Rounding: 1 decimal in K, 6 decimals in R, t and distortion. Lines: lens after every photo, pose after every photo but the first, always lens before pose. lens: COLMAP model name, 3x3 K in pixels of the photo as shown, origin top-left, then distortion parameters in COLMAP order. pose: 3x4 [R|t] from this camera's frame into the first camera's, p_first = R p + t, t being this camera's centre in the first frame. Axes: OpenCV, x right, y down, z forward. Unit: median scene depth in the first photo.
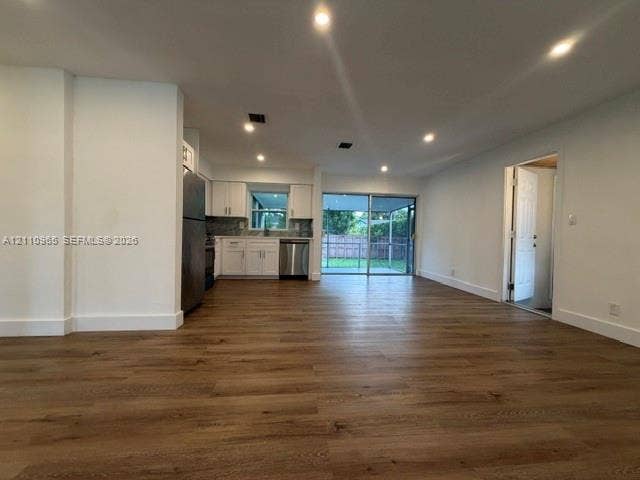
lens RADIAL K [[254.0, 0, 317.2], [0, 254.0, 239.8], [0, 0, 1]] dist [-0.001261, 0.001267]
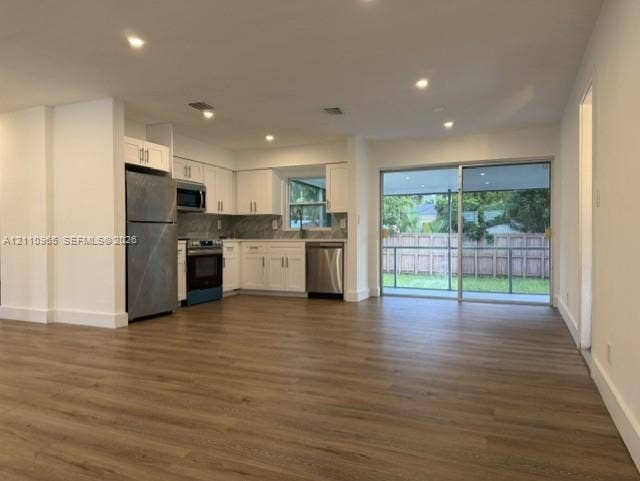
lens RADIAL K [[450.8, 0, 315.9], [0, 450.8, 244.4], [0, 0, 1]] dist [0.066306, -0.074802]
pose [[0.862065, -0.013718, -0.506613, 0.535905], [0.012054, 0.999906, -0.006564, 0.012492], [0.506655, -0.000448, 0.862149, -0.101921]]
